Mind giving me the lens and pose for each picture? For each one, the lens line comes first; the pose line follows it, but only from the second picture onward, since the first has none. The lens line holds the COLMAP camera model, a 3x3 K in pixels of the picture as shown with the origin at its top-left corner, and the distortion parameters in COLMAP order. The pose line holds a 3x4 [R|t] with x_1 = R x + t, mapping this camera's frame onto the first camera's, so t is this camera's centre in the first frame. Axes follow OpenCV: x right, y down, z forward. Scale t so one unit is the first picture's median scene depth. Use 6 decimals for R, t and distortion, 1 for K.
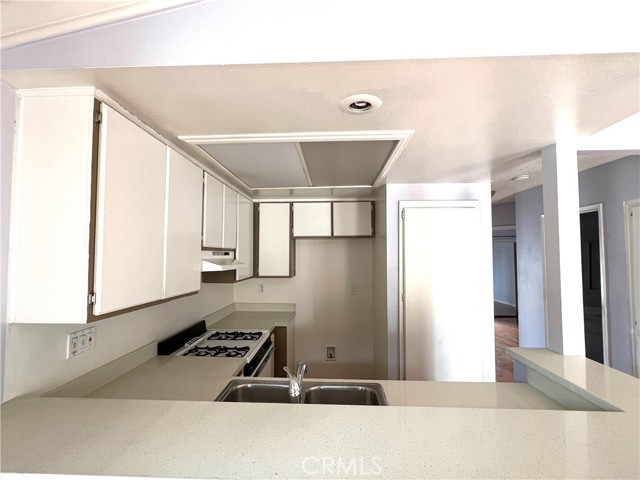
lens RADIAL K [[307.2, 0, 320.0], [0, 307.2, 240.0], [0, 0, 1]] dist [0.001666, 0.000287]
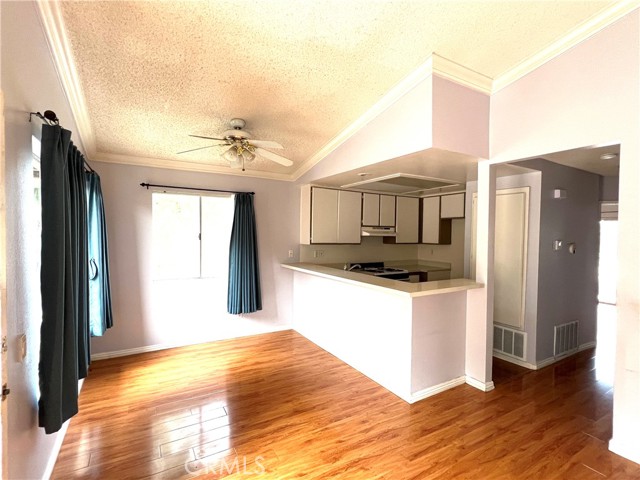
lens RADIAL K [[304.0, 0, 320.0], [0, 304.0, 240.0], [0, 0, 1]] dist [0.002372, -0.000145]
pose [[0.557564, 0.033405, -0.829461, 1.021301], [0.024654, 0.998083, 0.056769, -0.003882], [0.829768, -0.052102, 0.555672, -0.426767]]
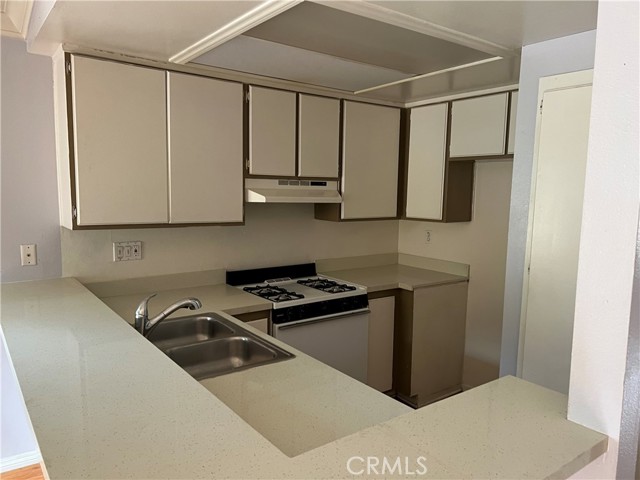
lens RADIAL K [[482.7, 0, 320.0], [0, 482.7, 240.0], [0, 0, 1]] dist [0.093629, -0.001856]
pose [[0.638985, 0.100751, -0.762593, 0.632575], [0.017885, 0.989171, 0.145672, 0.006216], [0.769011, -0.106721, 0.630264, 0.183065]]
